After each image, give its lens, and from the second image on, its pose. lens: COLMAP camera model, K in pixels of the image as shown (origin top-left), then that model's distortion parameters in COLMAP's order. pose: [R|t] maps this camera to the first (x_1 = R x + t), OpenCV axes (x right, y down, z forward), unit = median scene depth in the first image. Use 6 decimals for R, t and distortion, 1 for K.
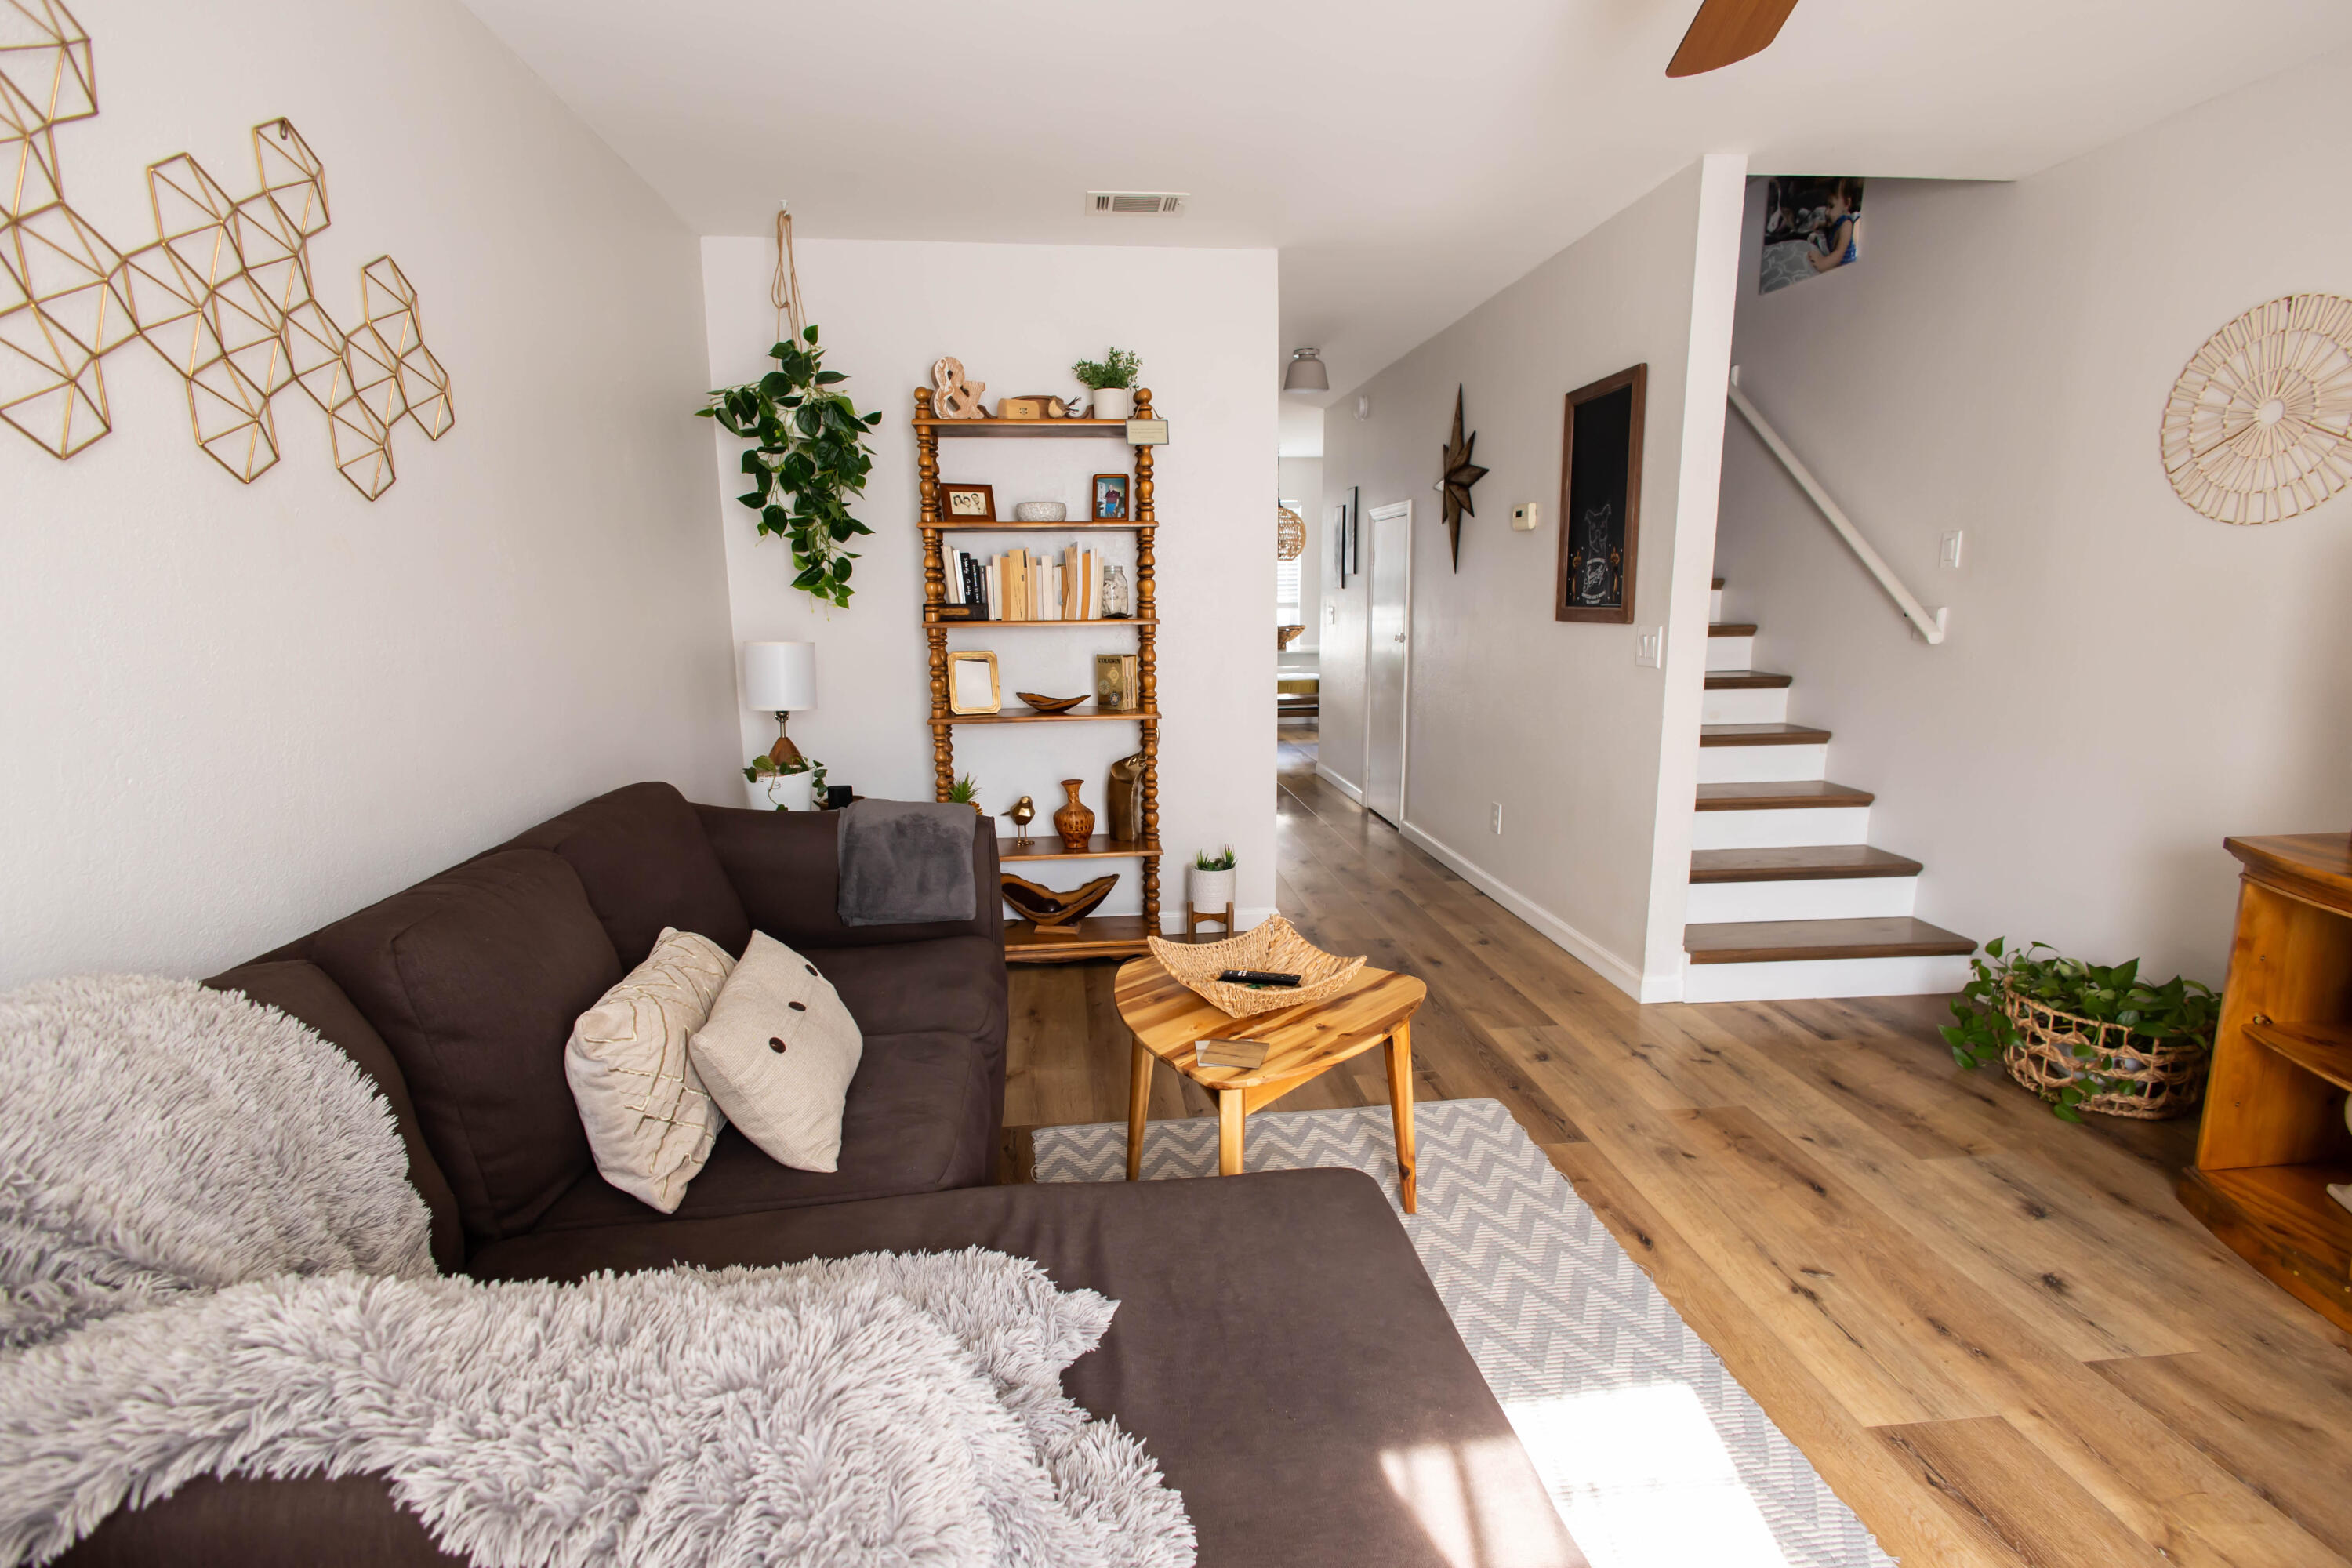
lens RADIAL K [[1115.8, 0, 1159.2], [0, 1115.8, 794.2], [0, 0, 1]] dist [0.013247, -0.002619]
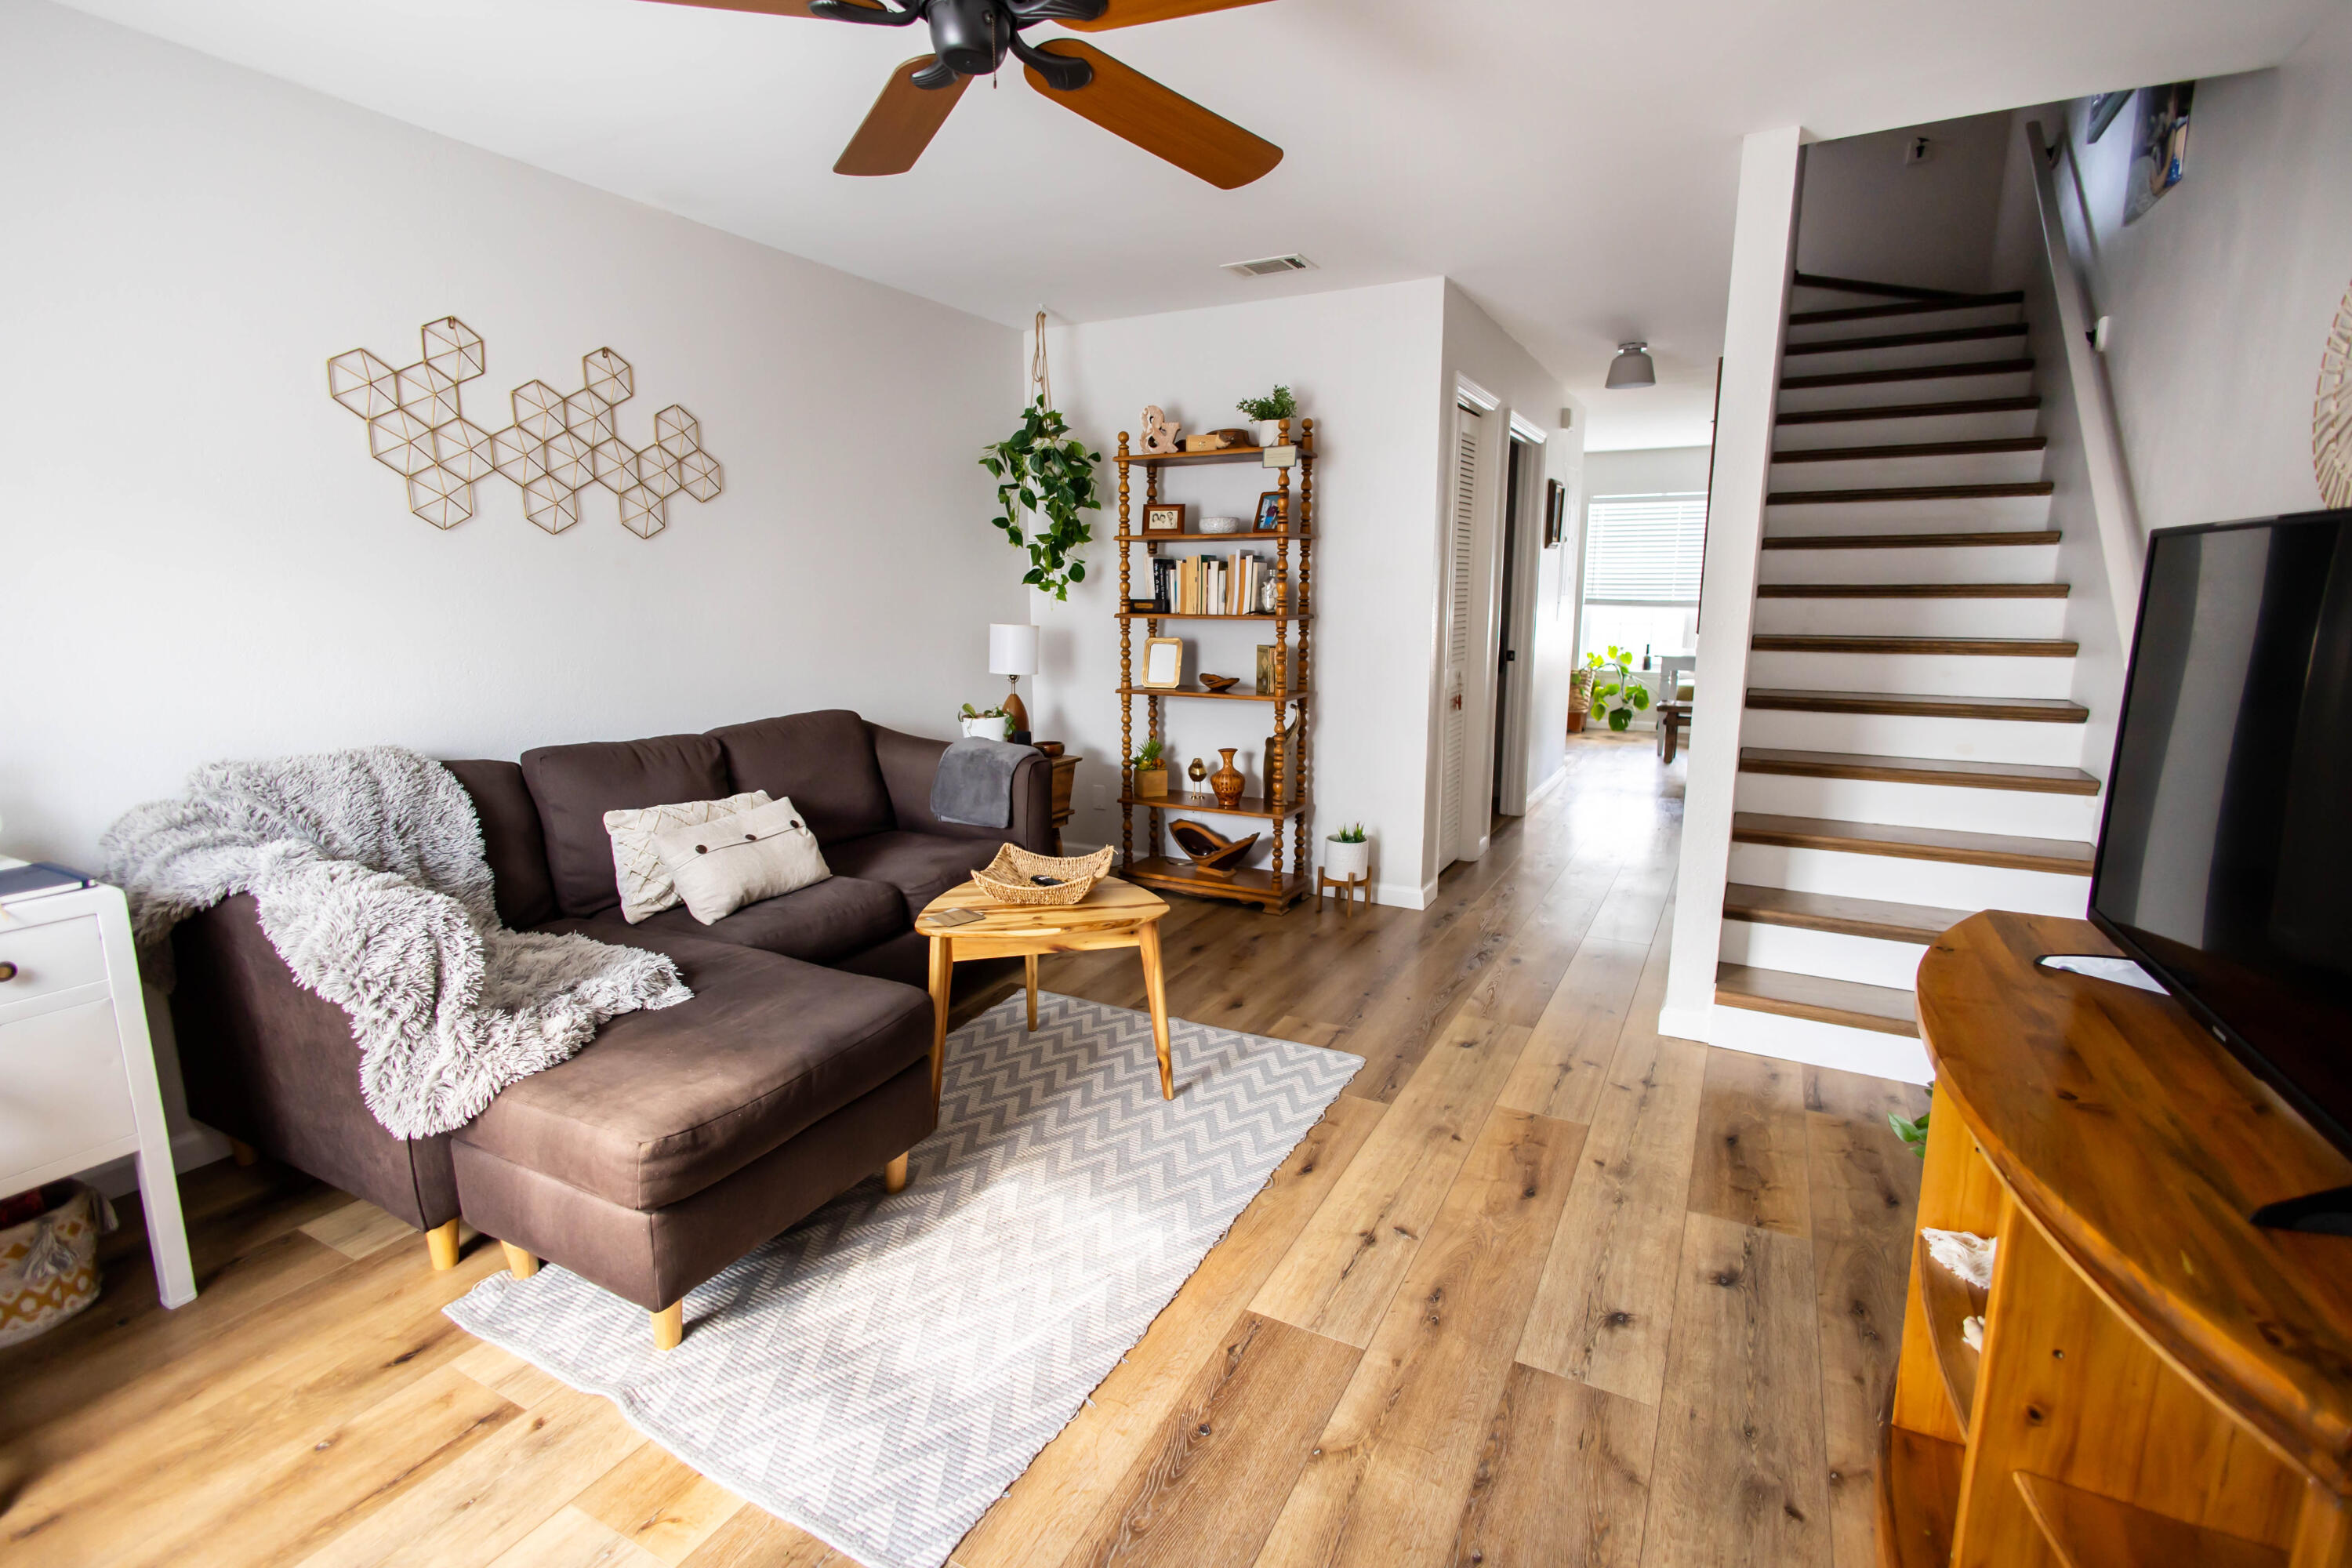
lens RADIAL K [[1115.8, 0, 1180.8], [0, 1115.8, 781.0], [0, 0, 1]] dist [0.013247, -0.002619]
pose [[0.823411, 0.109381, -0.556803, 0.553247], [-0.111798, 0.993284, 0.029796, -0.008035], [0.556323, 0.037715, 0.830110, -0.017815]]
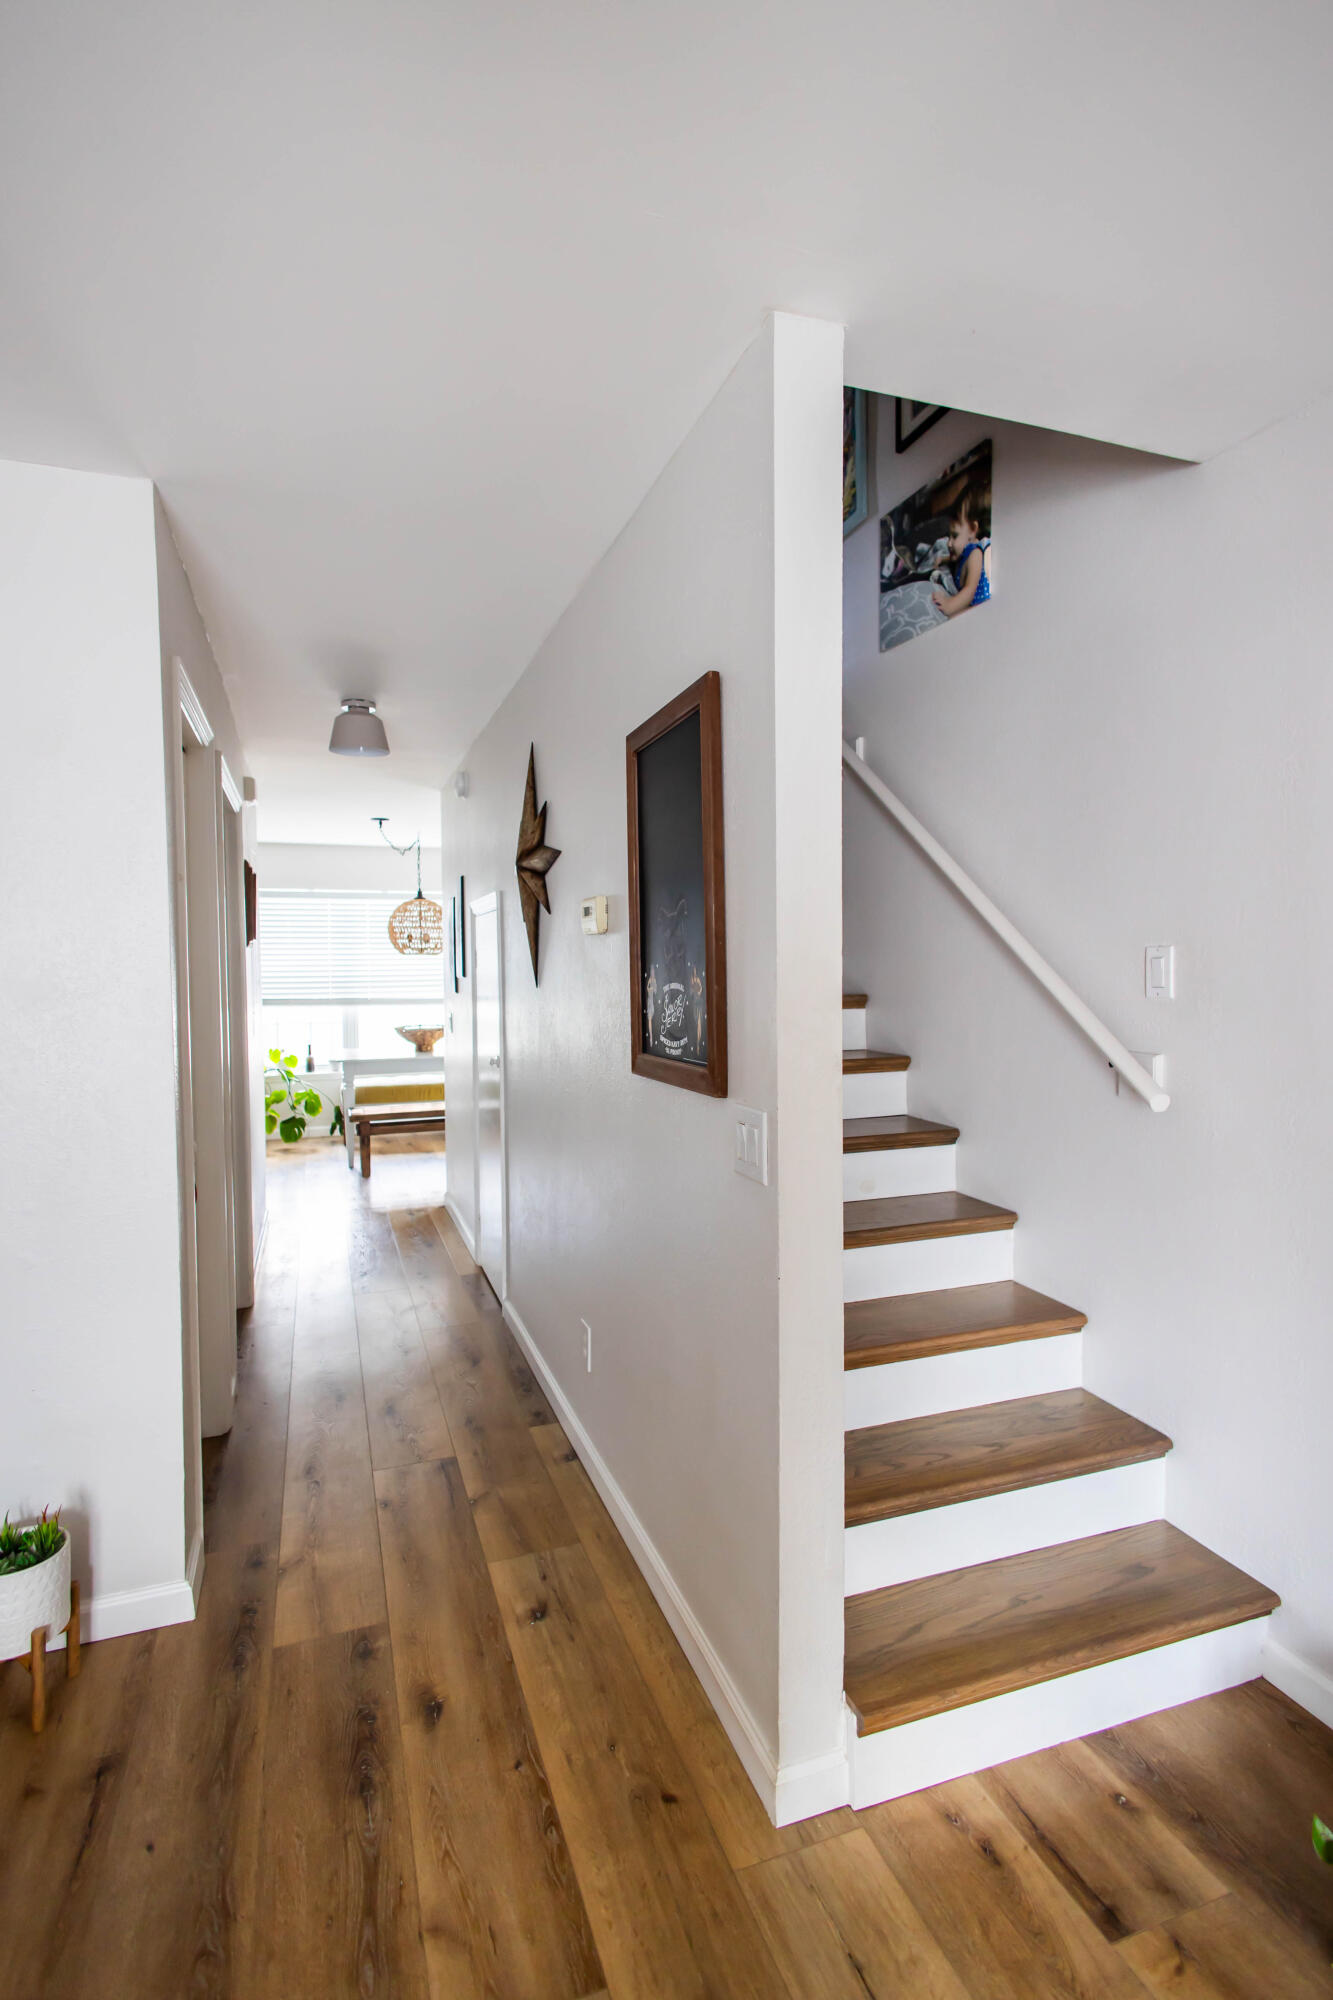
lens RADIAL K [[948.8, 0, 652.3], [0, 948.8, 1003.0], [0, 0, 1]] dist [0.013247, -0.002619]
pose [[0.973414, -0.008668, 0.228888, 0.252497], [0.041616, 0.989345, -0.139517, -0.123655], [-0.225240, 0.145334, 0.963403, 0.483172]]
